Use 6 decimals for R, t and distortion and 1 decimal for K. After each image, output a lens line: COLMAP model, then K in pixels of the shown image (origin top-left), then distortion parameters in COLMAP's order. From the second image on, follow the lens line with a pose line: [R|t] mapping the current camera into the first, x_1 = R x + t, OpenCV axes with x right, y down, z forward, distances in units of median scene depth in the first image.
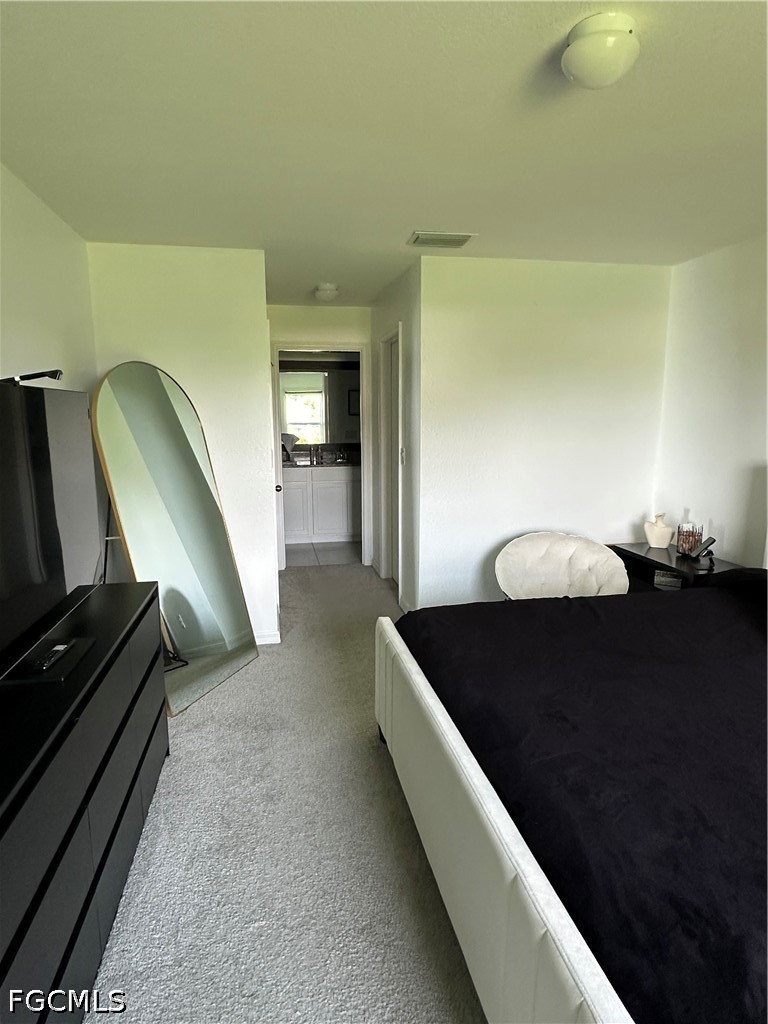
lens RADIAL K [[600.8, 0, 380.8], [0, 600.8, 512.3], [0, 0, 1]] dist [-0.002868, -0.001759]
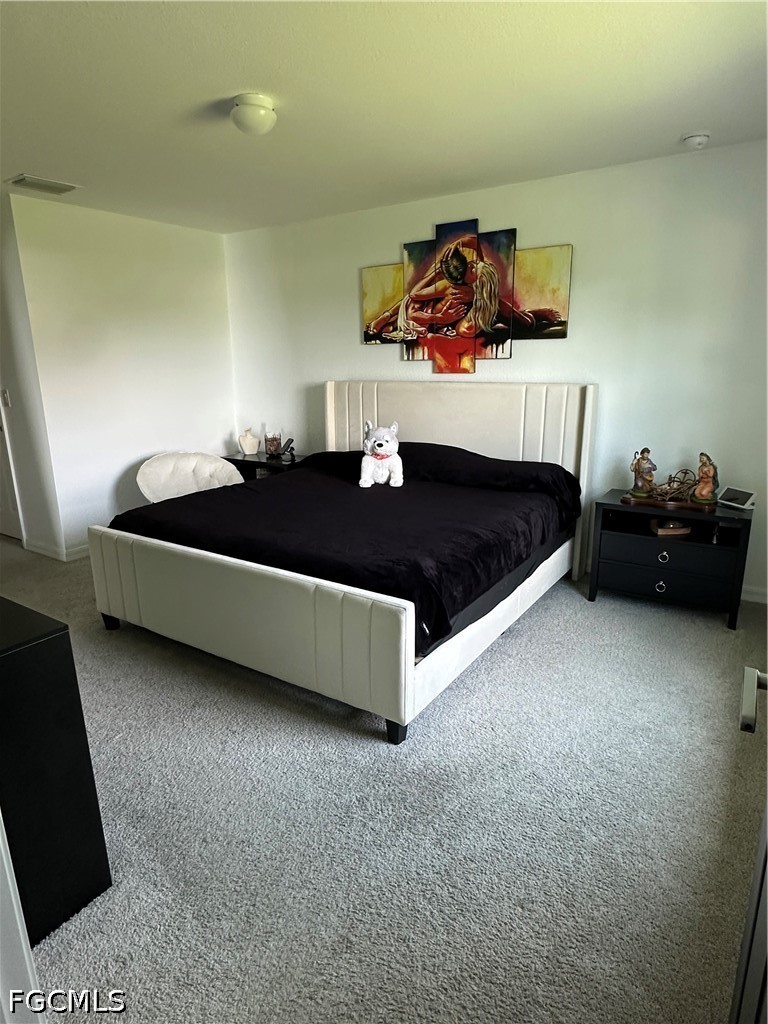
lens RADIAL K [[600.8, 0, 380.8], [0, 600.8, 512.3], [0, 0, 1]] dist [-0.002868, -0.001759]
pose [[0.703308, -0.185488, 0.686259, -0.287139], [0.126902, 0.982612, 0.135533, 0.043378], [-0.699466, -0.008234, 0.714618, -0.163683]]
